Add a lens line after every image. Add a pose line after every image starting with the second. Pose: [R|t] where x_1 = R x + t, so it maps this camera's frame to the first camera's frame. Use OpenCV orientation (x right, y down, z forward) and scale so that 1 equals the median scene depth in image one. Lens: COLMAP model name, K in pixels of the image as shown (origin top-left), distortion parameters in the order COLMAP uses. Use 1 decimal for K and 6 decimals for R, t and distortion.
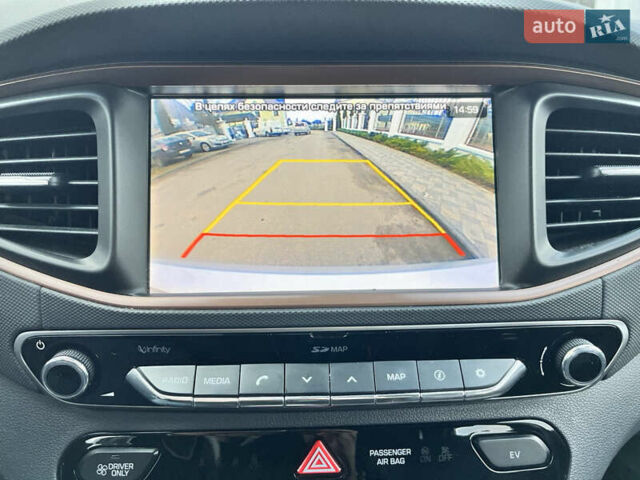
lens RADIAL K [[487.4, 0, 320.0], [0, 487.4, 240.0], [0, 0, 1]] dist [-0.000775, -0.059910]
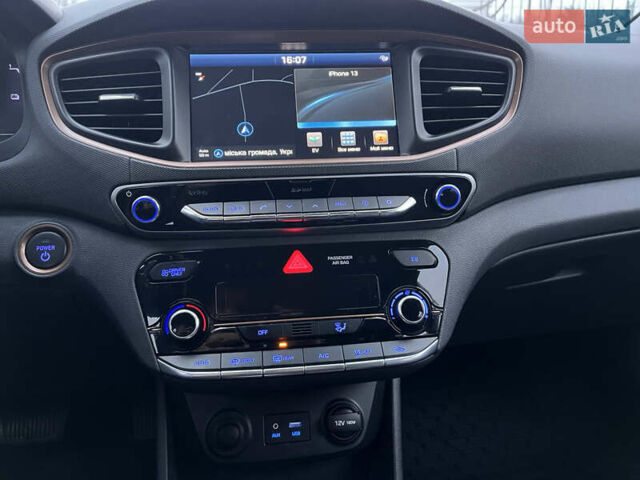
lens RADIAL K [[511.6, 0, 320.0], [0, 511.6, 240.0], [0, 0, 1]] dist [0.029417, -0.007818]
pose [[0.997235, -0.034890, 0.065609, -0.039361], [0.040444, 0.995533, -0.085316, 0.545268], [-0.062339, 0.087734, 0.994191, -0.783390]]
